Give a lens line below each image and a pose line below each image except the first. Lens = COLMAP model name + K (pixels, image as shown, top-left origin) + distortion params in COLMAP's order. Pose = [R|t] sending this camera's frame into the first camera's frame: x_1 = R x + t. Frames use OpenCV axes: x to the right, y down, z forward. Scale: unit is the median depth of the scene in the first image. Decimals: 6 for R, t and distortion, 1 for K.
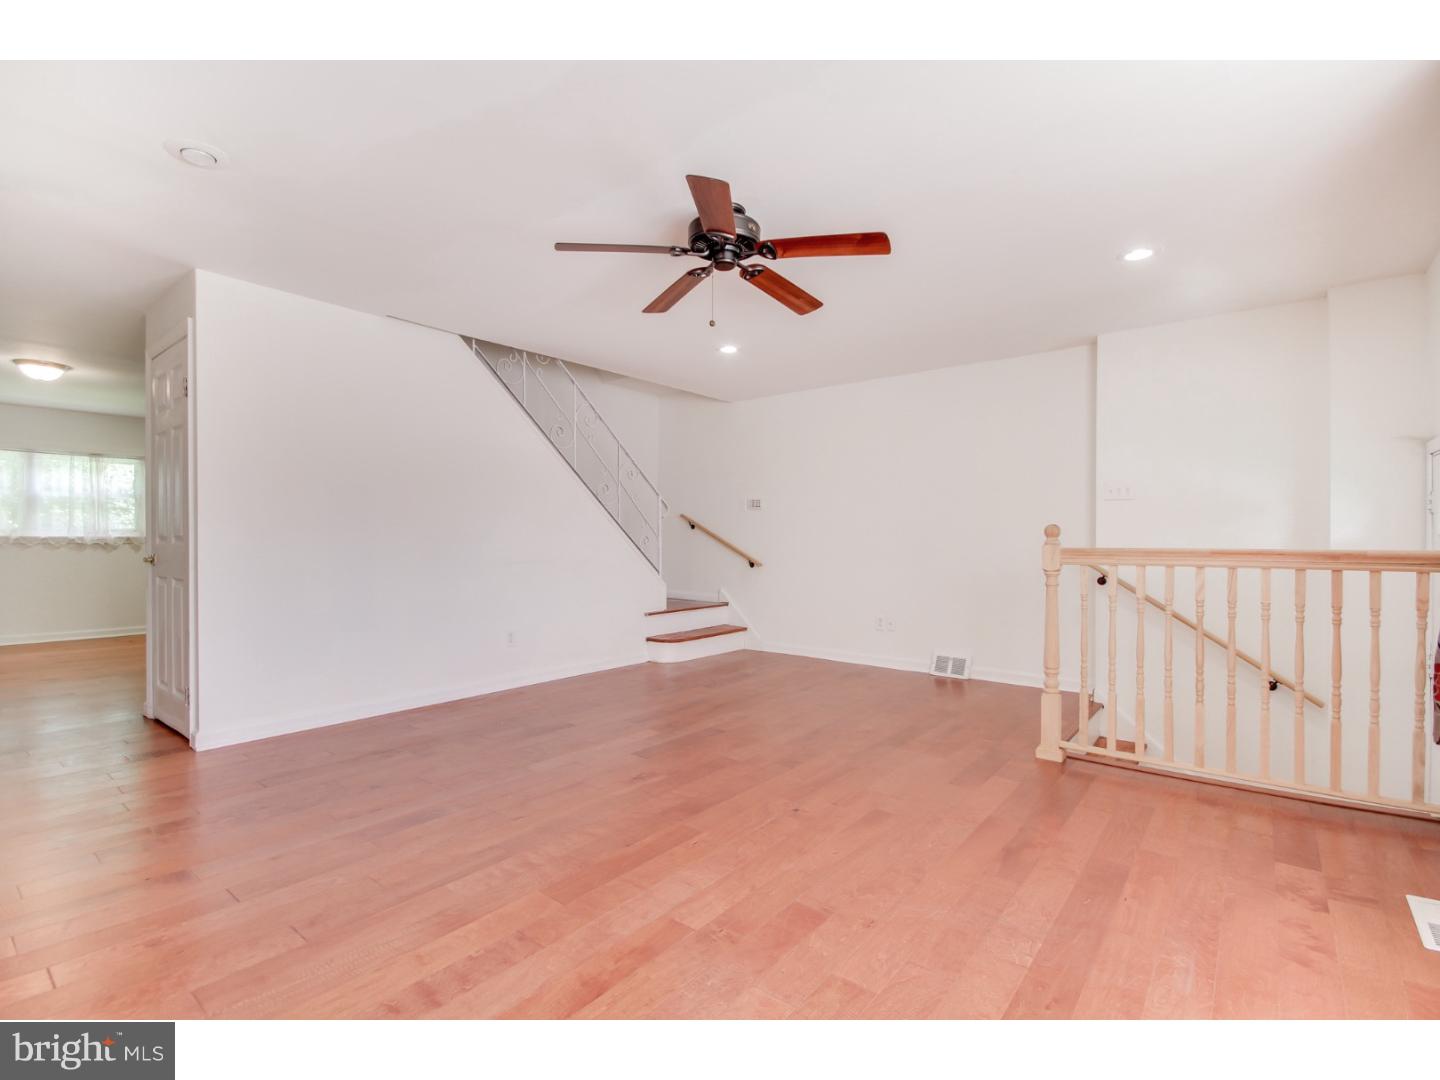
lens RADIAL K [[667.2, 0, 723.8], [0, 667.2, 538.6], [0, 0, 1]] dist [-0.001175, -0.006562]
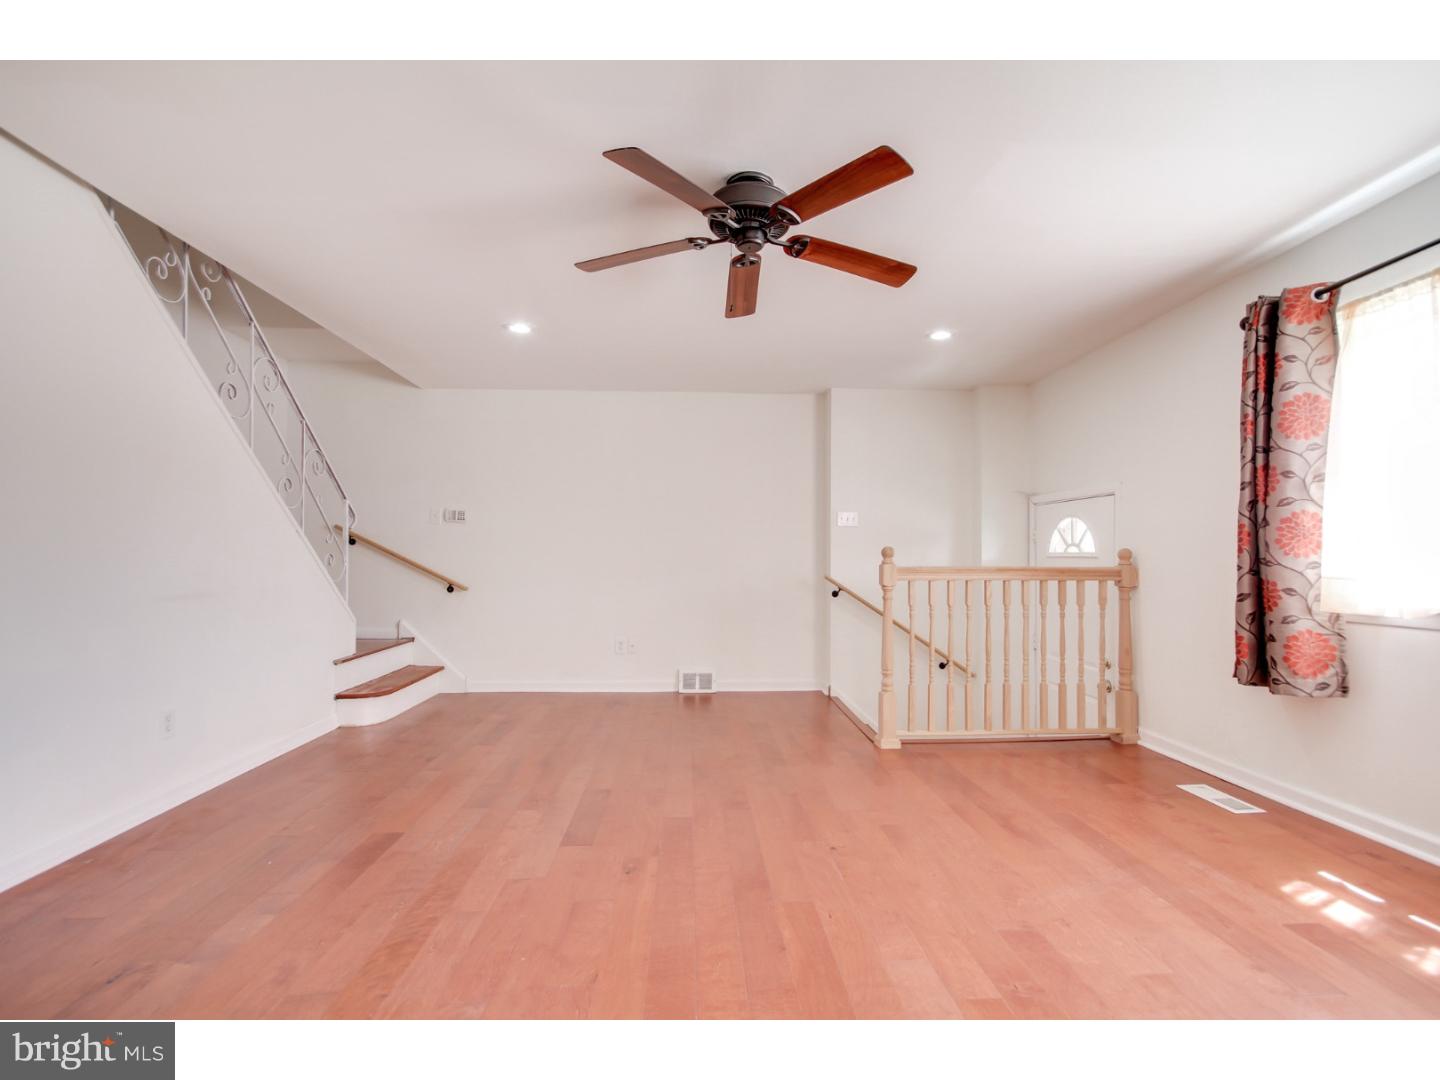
lens RADIAL K [[667.2, 0, 731.6], [0, 667.2, 546.7], [0, 0, 1]] dist [-0.001175, -0.006562]
pose [[0.744844, 0.012491, 0.667122, -0.364186], [-0.001862, 0.999860, -0.016642, -0.000969], [-0.667236, 0.011154, 0.744763, 0.227461]]
